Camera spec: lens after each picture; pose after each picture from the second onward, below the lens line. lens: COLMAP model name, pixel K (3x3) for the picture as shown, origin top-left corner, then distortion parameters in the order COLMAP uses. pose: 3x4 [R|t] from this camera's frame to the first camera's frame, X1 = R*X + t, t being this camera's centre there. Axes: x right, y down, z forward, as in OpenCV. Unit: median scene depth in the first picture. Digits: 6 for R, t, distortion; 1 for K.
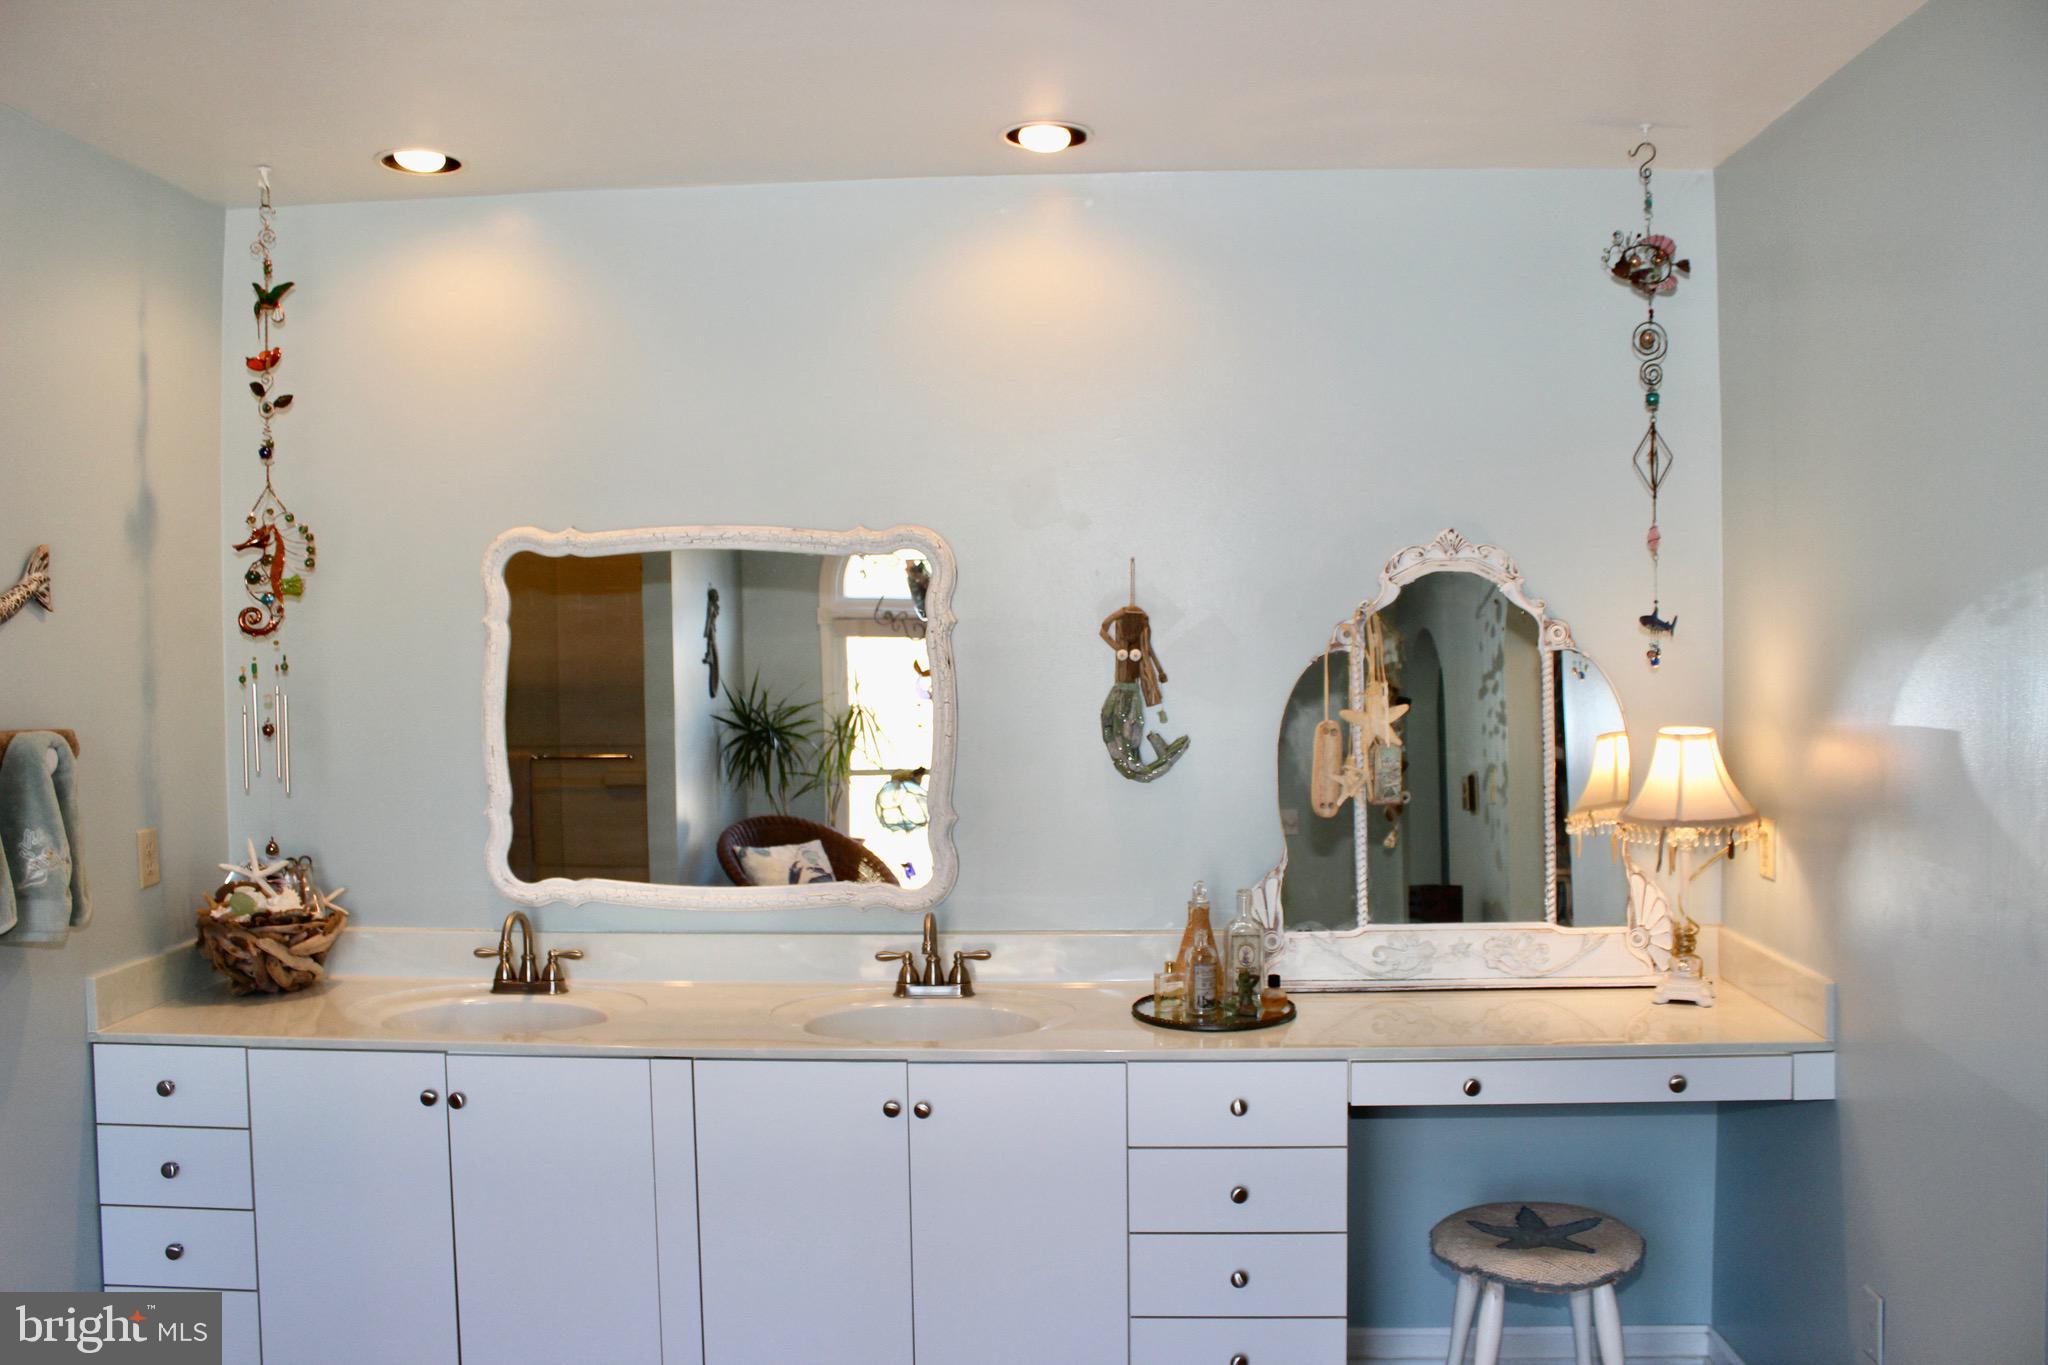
lens RADIAL K [[1734.1, 0, 1014.5], [0, 1734.1, 688.6], [0, 0, 1]] dist [-0.172517, 0.167480]
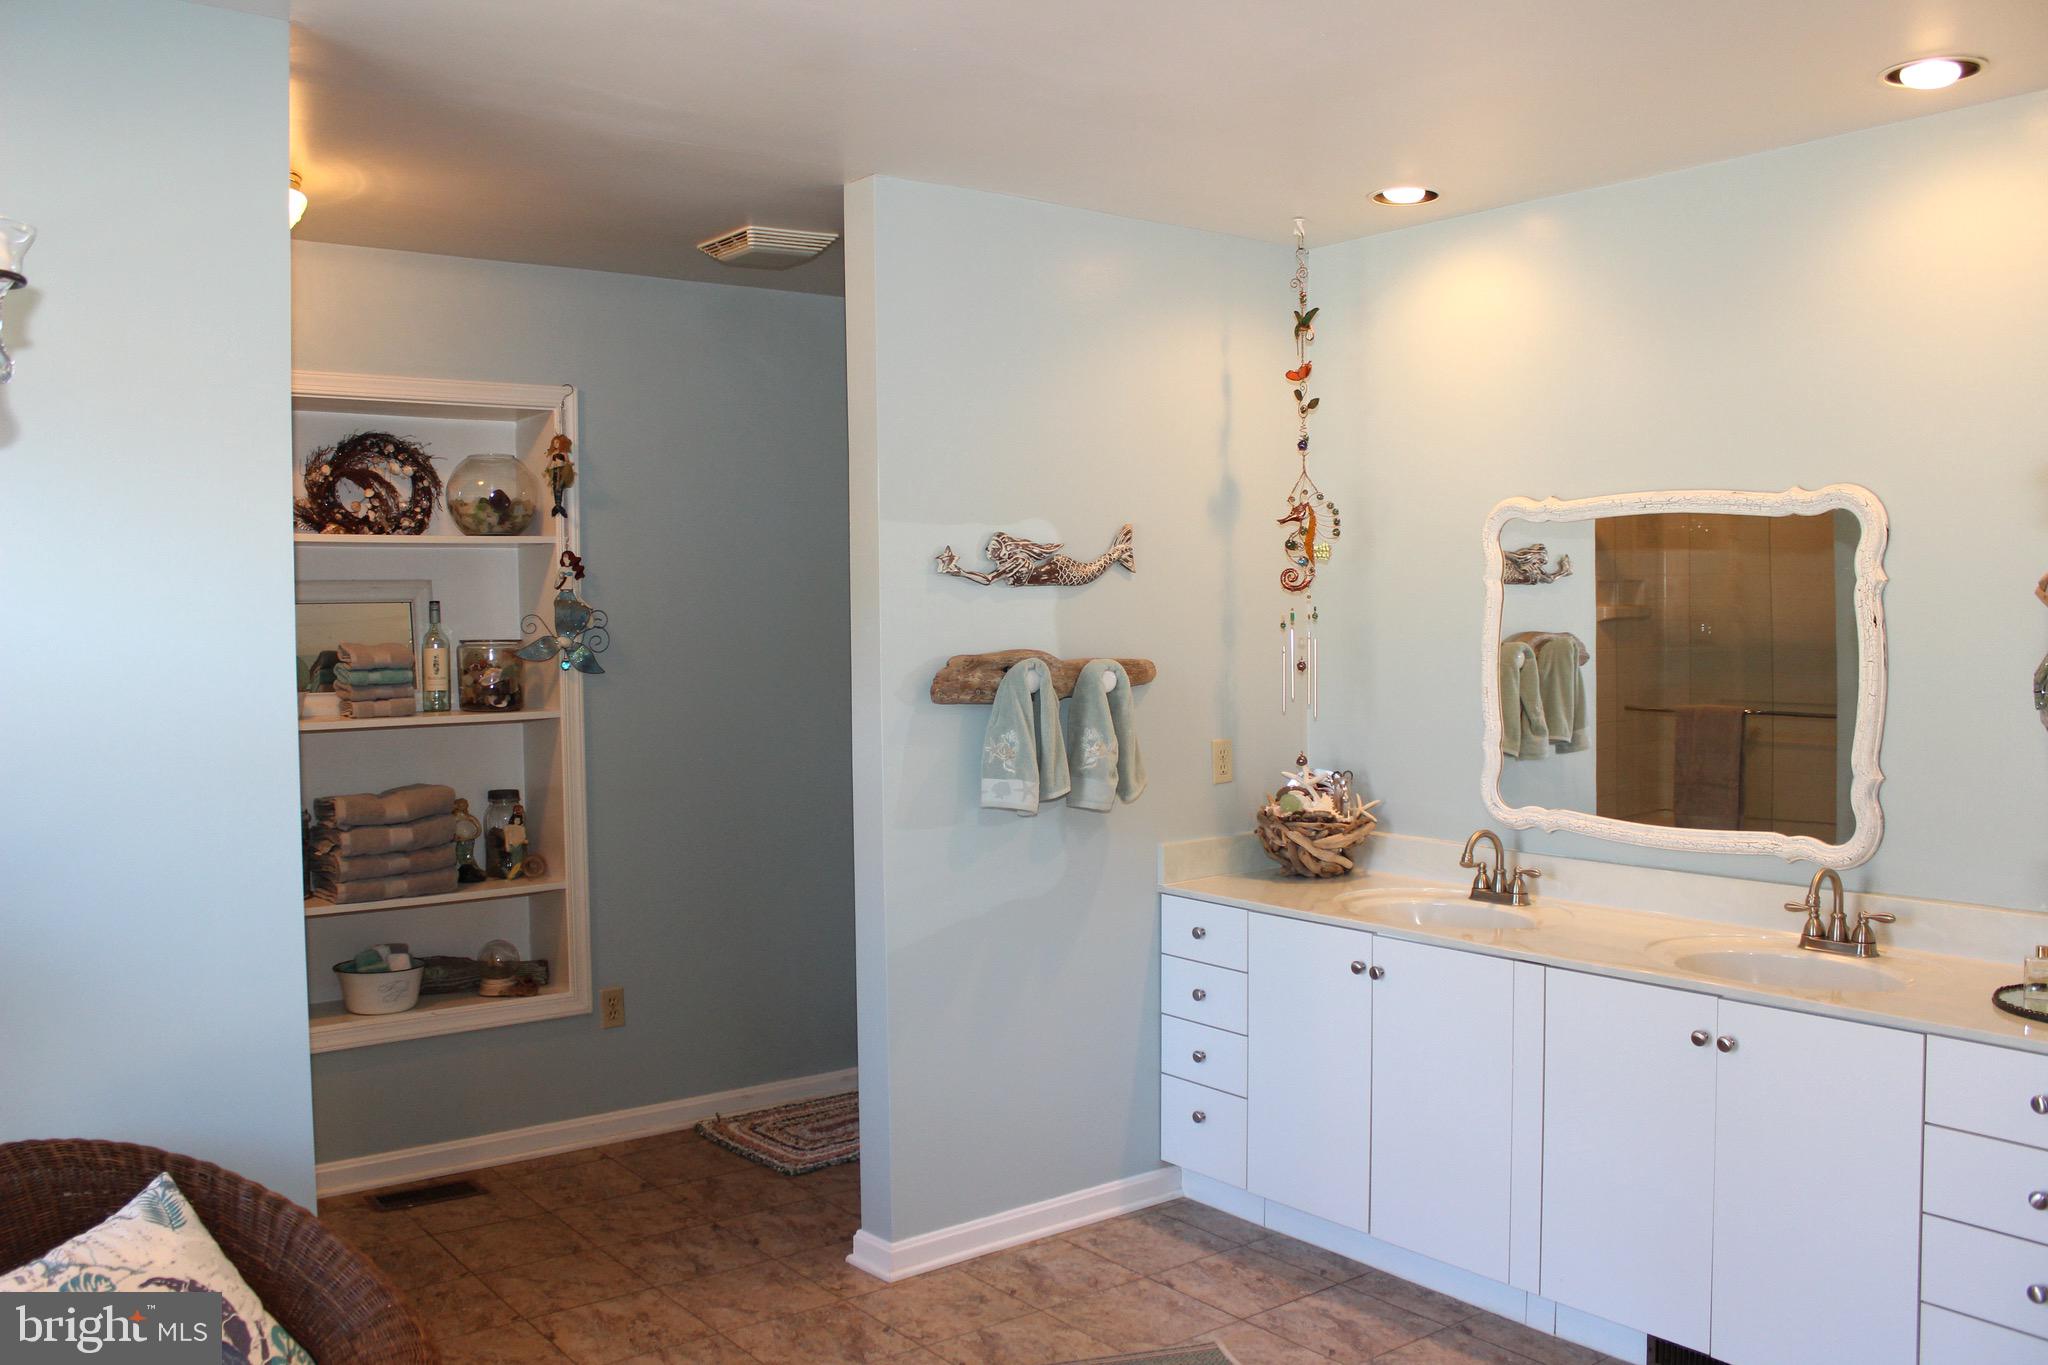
lens RADIAL K [[1734.1, 0, 1014.5], [0, 1734.1, 688.6], [0, 0, 1]] dist [-0.172517, 0.167480]
pose [[0.655646, 0.042298, -0.753883, 0.387281], [-0.022542, 0.999081, 0.036450, -0.000728], [0.754732, -0.006905, 0.655997, -0.005576]]
